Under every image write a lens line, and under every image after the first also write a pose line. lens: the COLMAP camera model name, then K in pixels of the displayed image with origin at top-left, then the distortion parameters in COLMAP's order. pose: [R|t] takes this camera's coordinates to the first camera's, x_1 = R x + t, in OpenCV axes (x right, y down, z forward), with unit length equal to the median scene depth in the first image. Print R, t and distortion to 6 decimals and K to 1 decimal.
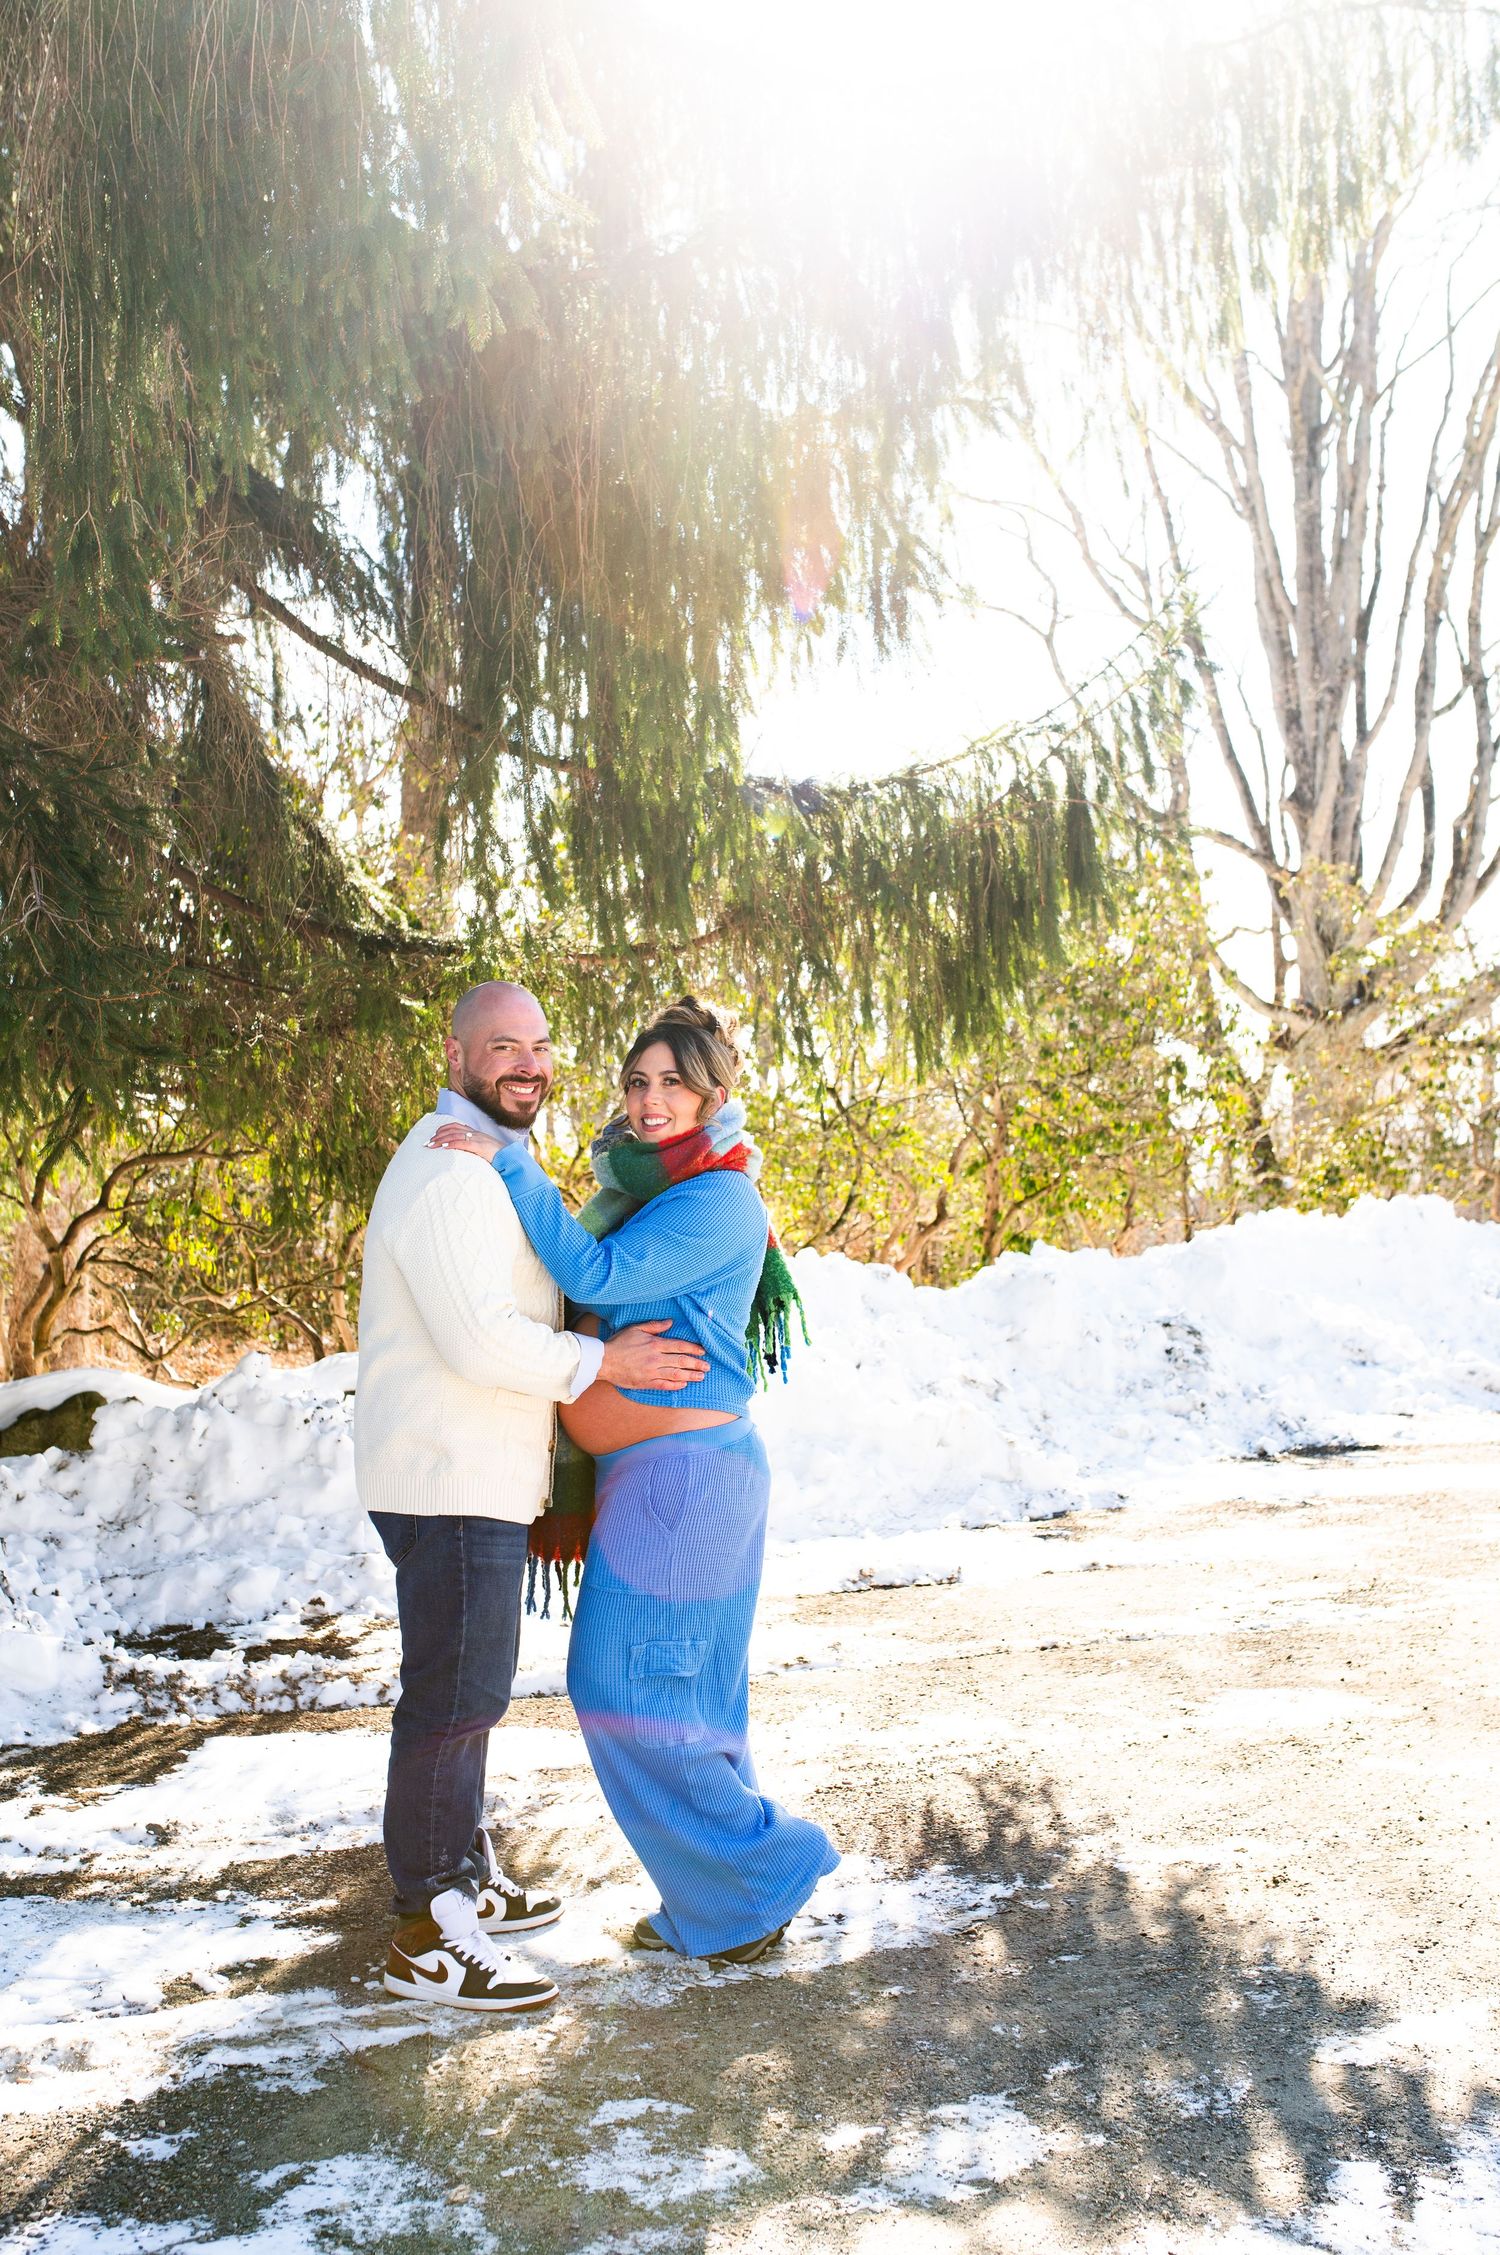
lens RADIAL K [[2285.0, 0, 753.0], [0, 2285.0, 1103.1], [0, 0, 1]] dist [-0.038863, 0.038534]
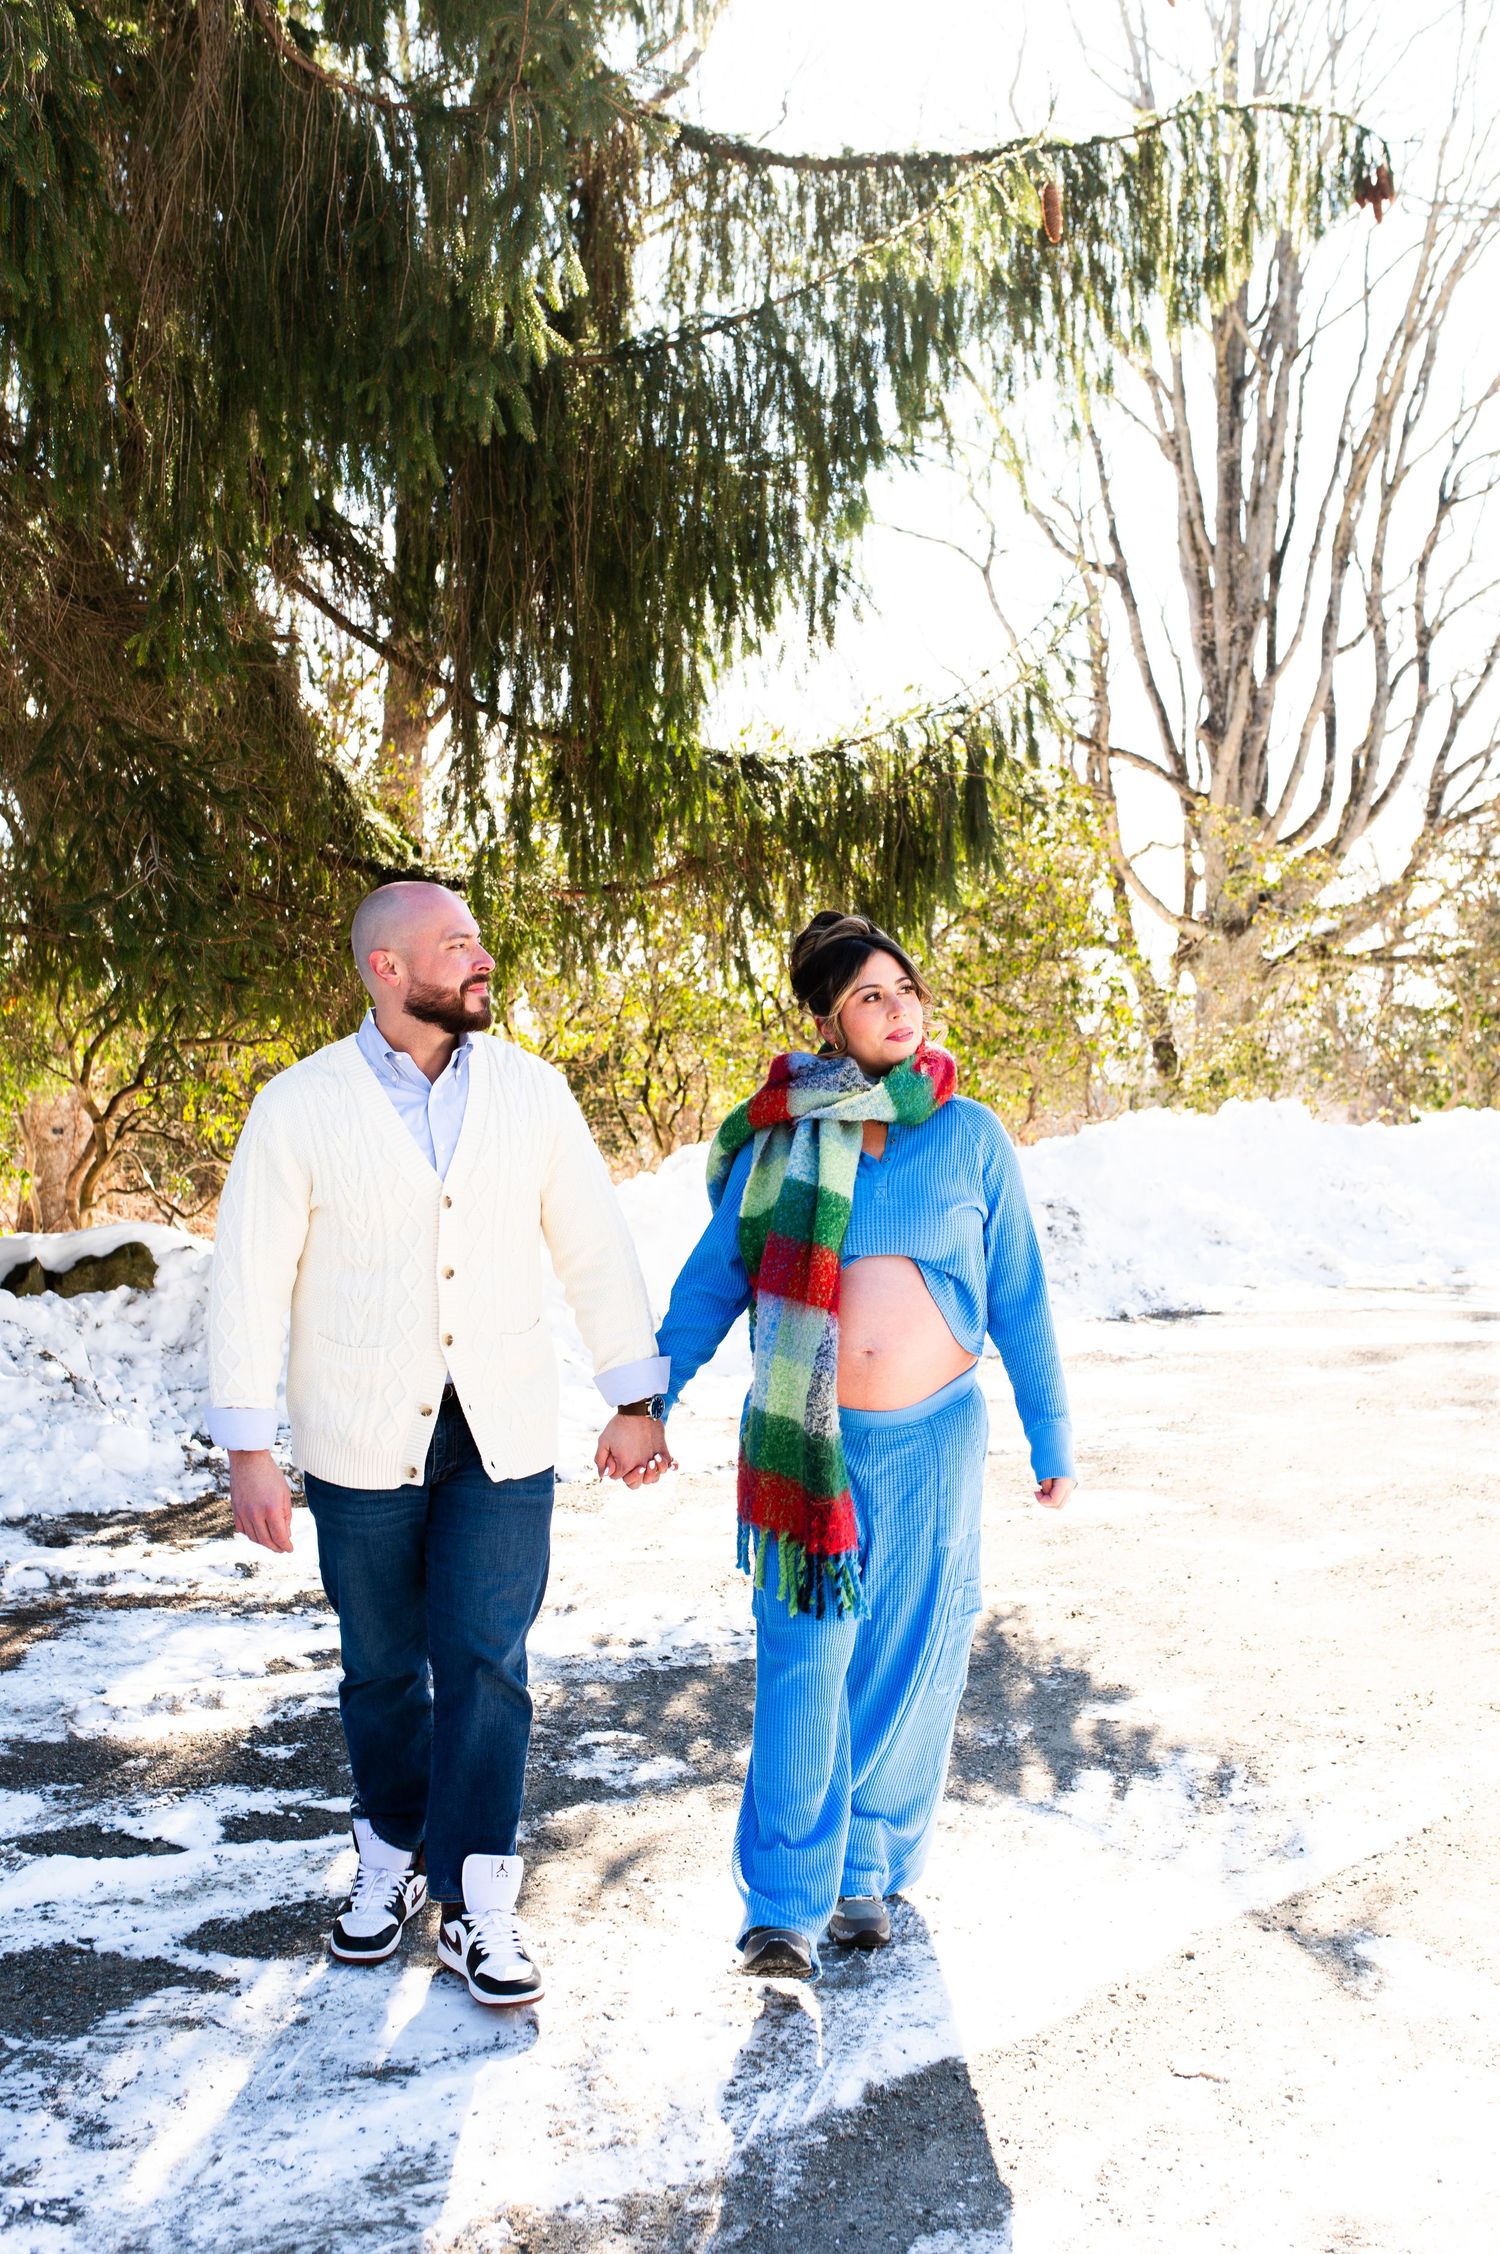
lens RADIAL K [[2284.0, 0, 753.0], [0, 2284.0, 1102.6], [0, 0, 1]] dist [-0.038863, 0.038534]
pose [[0.999429, 0.023474, 0.024317, -0.001601], [-0.024776, 0.998193, 0.054736, -0.021033], [-0.022988, -0.055307, 0.998205, -0.211337]]
